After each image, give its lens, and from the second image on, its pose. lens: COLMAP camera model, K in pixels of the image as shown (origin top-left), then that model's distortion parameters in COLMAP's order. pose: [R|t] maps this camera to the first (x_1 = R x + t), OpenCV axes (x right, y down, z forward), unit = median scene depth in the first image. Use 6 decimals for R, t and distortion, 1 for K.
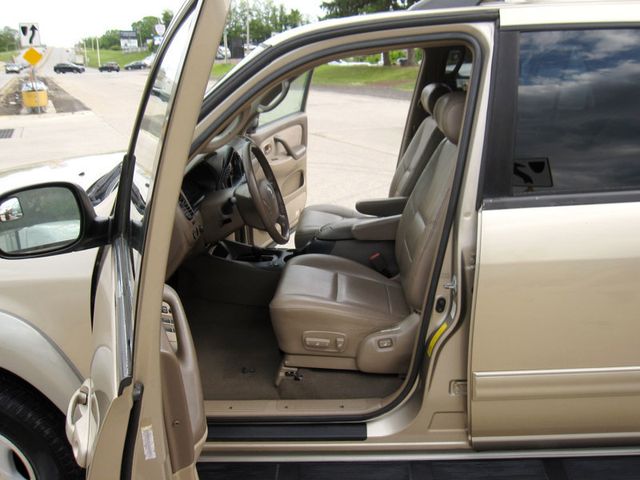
lens RADIAL K [[615.6, 0, 322.1], [0, 615.6, 238.2], [0, 0, 1]] dist [-0.068742, 0.000000]
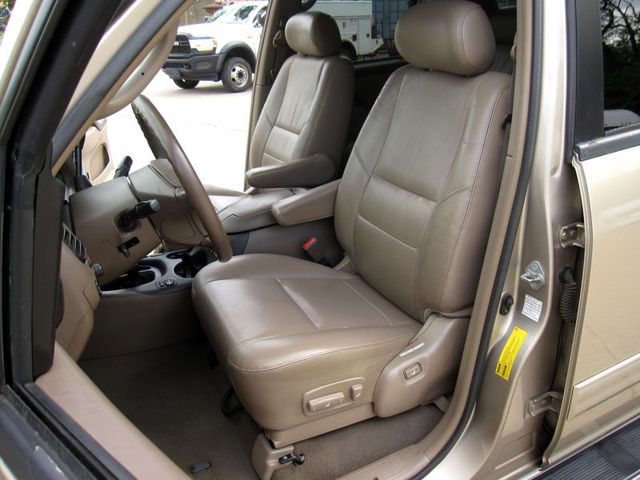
lens RADIAL K [[533.3, 0, 316.7], [0, 533.3, 242.0], [0, 0, 1]] dist [-0.074695, 0.036306]
pose [[0.877728, -0.203907, 0.433608, -0.216182], [0.159798, 0.977695, 0.136297, -0.068022], [-0.451728, -0.050342, 0.890734, 0.510501]]
